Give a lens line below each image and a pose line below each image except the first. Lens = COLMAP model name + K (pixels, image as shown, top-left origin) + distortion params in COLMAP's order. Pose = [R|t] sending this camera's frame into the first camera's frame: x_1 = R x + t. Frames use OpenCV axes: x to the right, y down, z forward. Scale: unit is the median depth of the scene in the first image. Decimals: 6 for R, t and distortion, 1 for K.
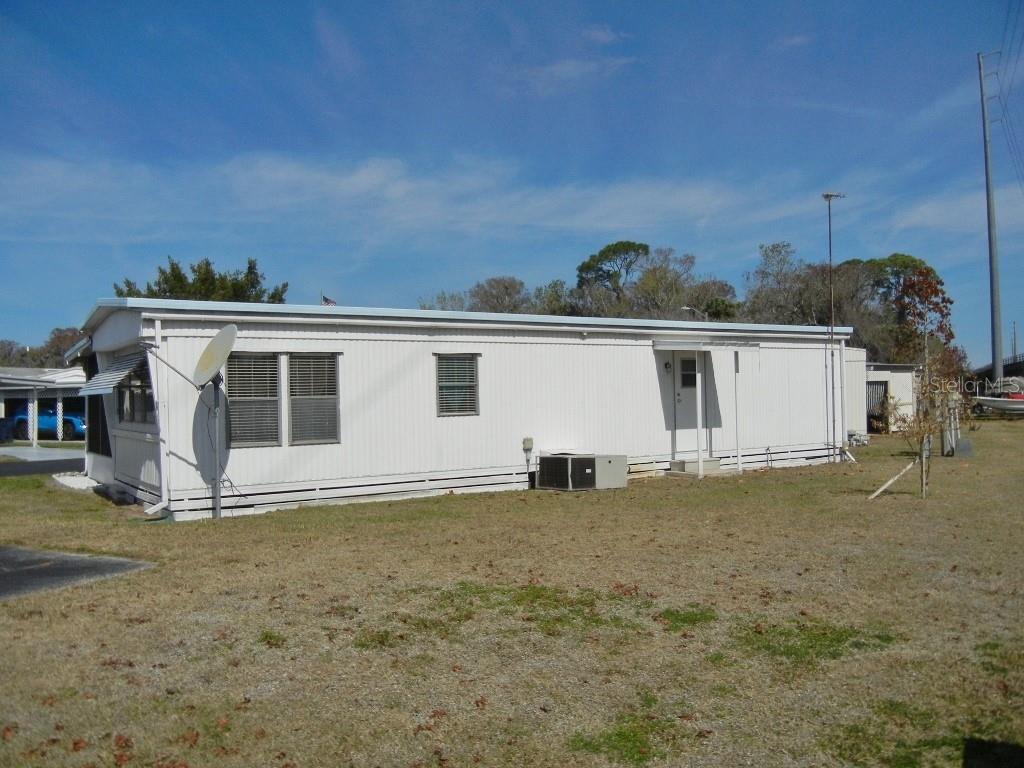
lens RADIAL K [[886.3, 0, 509.7], [0, 886.3, 381.3], [0, 0, 1]] dist [-0.010024, 0.008746]
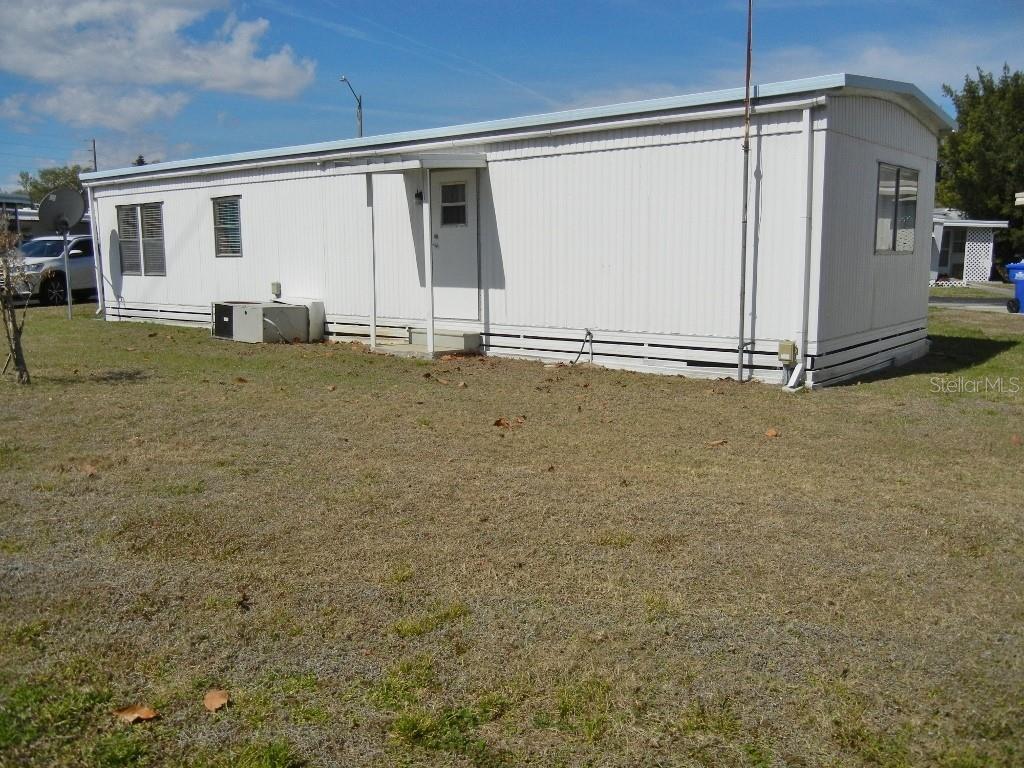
lens RADIAL K [[886.3, 0, 510.5], [0, 886.3, 387.1], [0, 0, 1]] dist [-0.010024, 0.008746]
pose [[0.292433, 0.161180, -0.942605, 1.059519], [0.013624, 0.984891, 0.172637, 0.014224], [0.956189, -0.063327, 0.285818, 1.008356]]
